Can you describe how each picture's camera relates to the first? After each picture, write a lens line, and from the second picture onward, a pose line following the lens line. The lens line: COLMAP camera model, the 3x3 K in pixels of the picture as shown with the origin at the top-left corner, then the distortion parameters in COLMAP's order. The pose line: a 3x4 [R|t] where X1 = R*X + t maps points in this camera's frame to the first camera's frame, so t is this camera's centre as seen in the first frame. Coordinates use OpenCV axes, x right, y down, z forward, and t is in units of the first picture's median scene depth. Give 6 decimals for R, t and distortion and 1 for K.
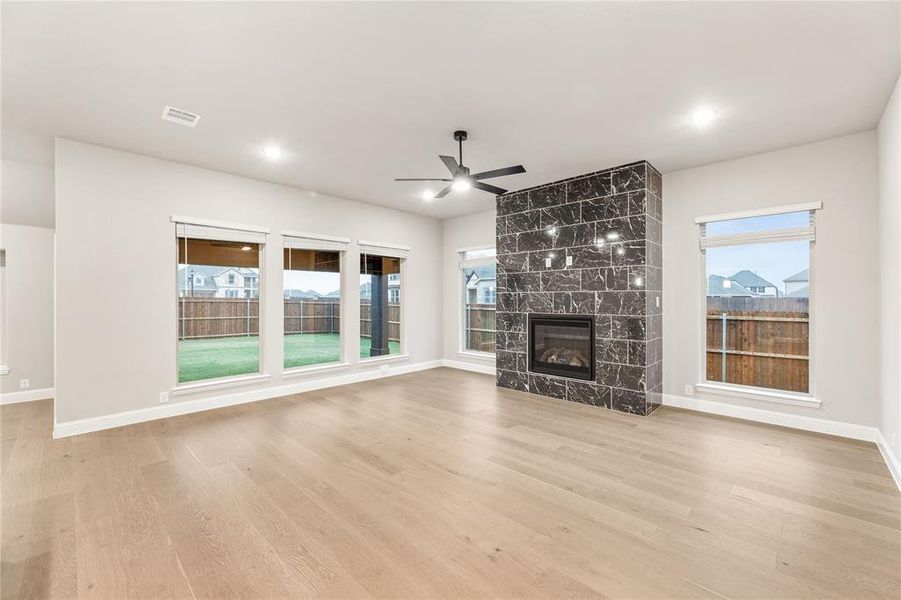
lens RADIAL K [[368.6, 0, 450.7], [0, 368.6, 300.5], [0, 0, 1]] dist [-0.002527, 0.000335]
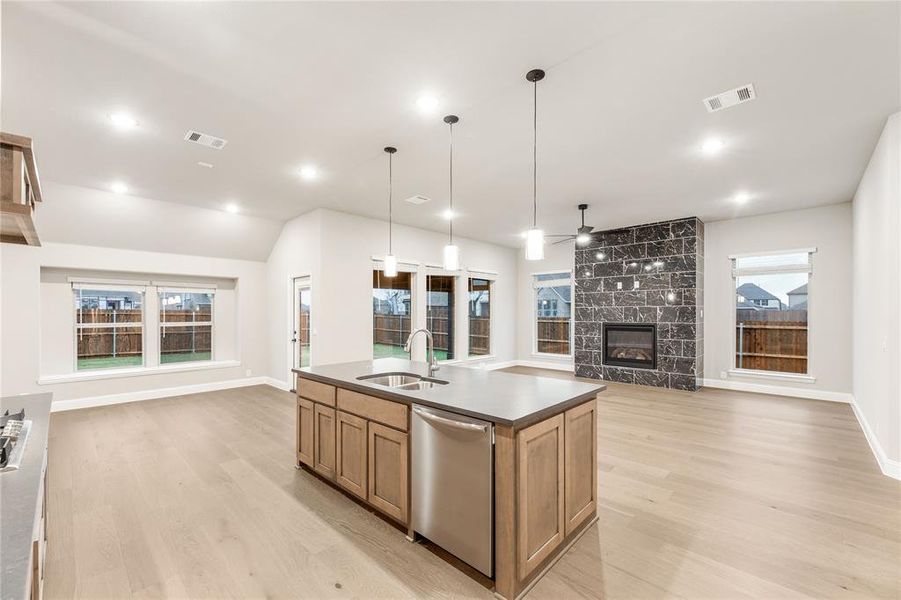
lens RADIAL K [[368.6, 0, 449.6], [0, 368.6, 317.9], [0, 0, 1]] dist [-0.002527, 0.000335]
pose [[0.999978, -0.002737, -0.005987, -0.389917], [0.002801, 0.999940, 0.010578, 0.002500], [0.005958, -0.010595, 0.999926, -0.415249]]
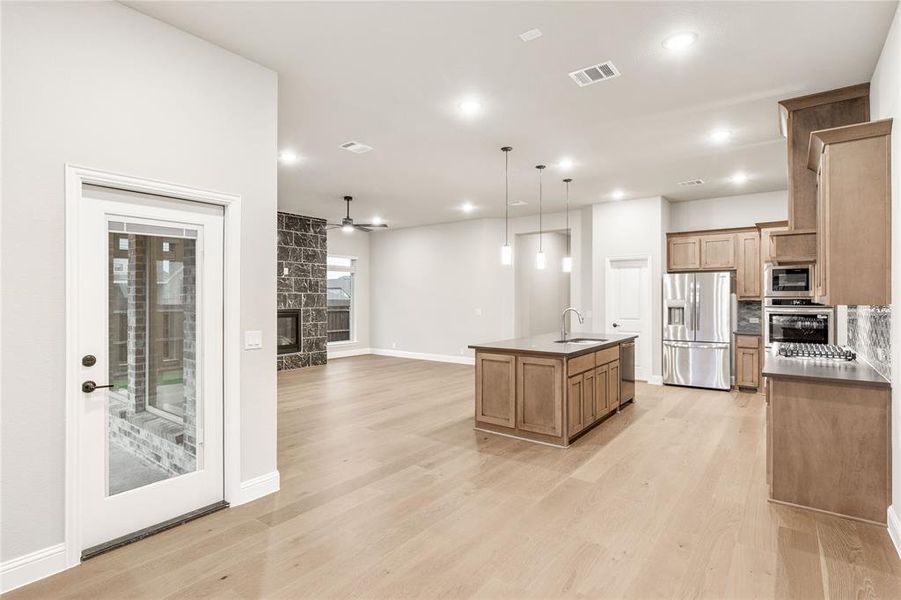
lens RADIAL K [[451.5, 0, 450.3], [0, 451.5, 300.0], [0, 0, 1]] dist [0.000544, 0.000165]
pose [[-0.115049, -0.002601, 0.993356, -1.510102], [0.001121, 0.999996, 0.002749, -0.000243], [-0.993359, 0.001429, -0.115045, 0.583462]]
